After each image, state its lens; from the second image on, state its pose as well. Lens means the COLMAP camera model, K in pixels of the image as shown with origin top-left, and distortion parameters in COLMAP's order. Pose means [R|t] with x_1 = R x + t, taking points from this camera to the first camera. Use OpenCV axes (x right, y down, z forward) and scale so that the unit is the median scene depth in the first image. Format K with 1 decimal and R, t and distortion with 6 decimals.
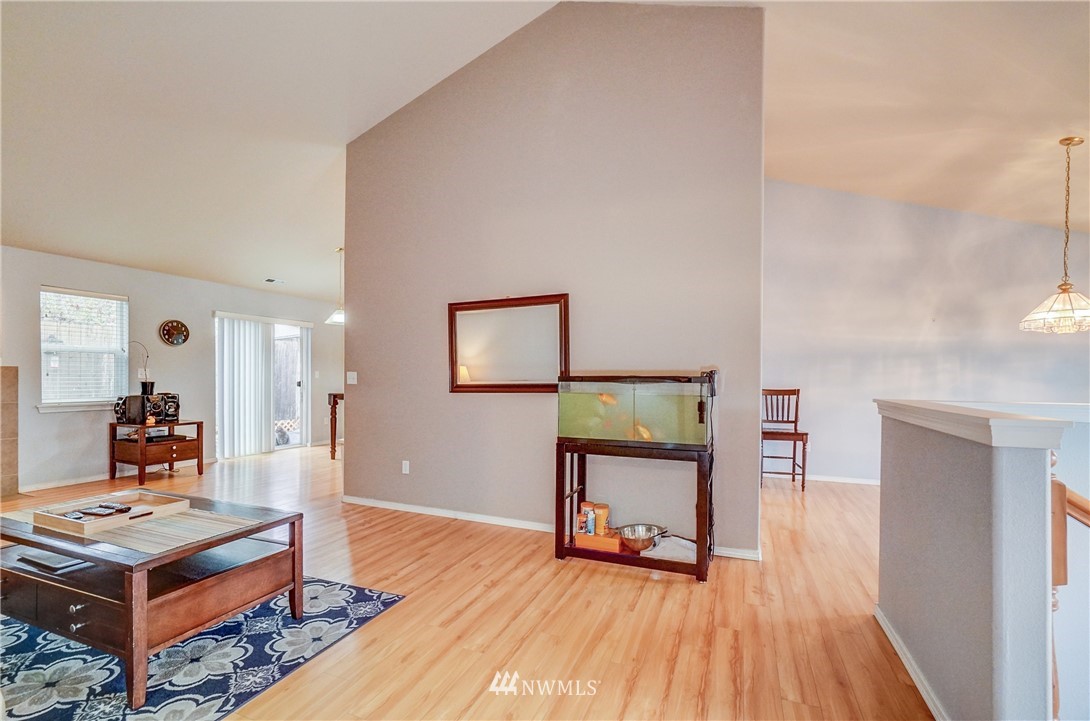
lens RADIAL K [[472.2, 0, 546.0], [0, 472.2, 379.4], [0, 0, 1]] dist [0.017835, 0.001474]
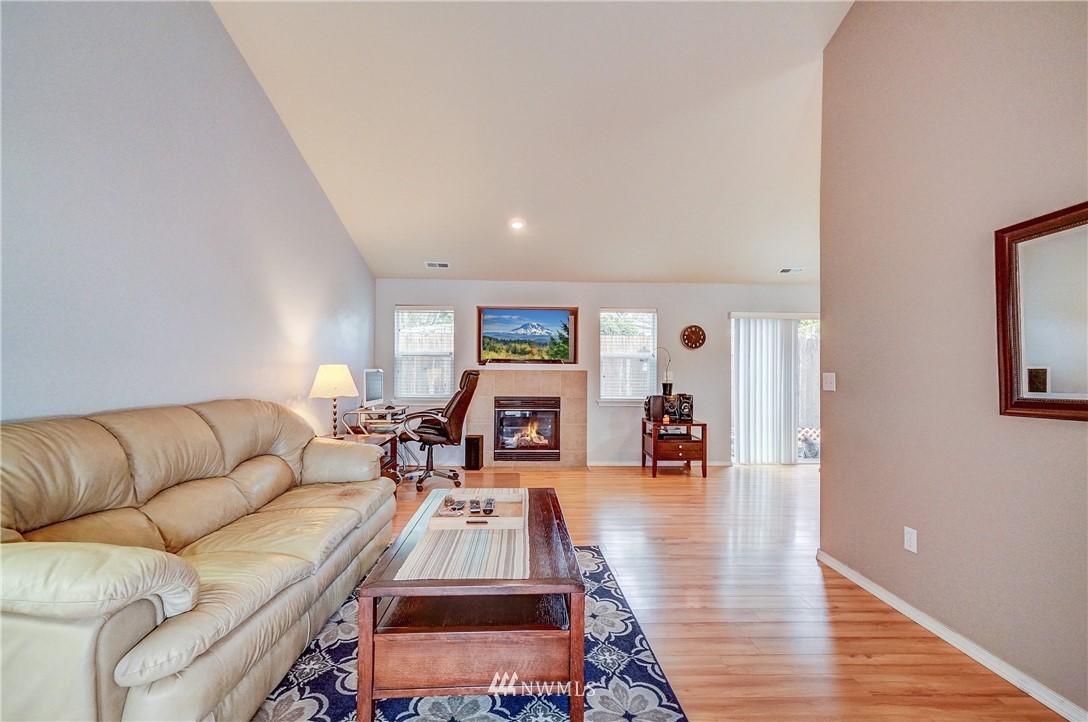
lens RADIAL K [[471.3, 0, 545.5], [0, 471.3, 366.1], [0, 0, 1]] dist [0.017835, 0.001474]
pose [[0.424035, -0.020536, -0.905413, 0.033751], [-0.008496, 0.999609, -0.026651, -0.003301], [0.905606, 0.018993, 0.423695, 0.285095]]
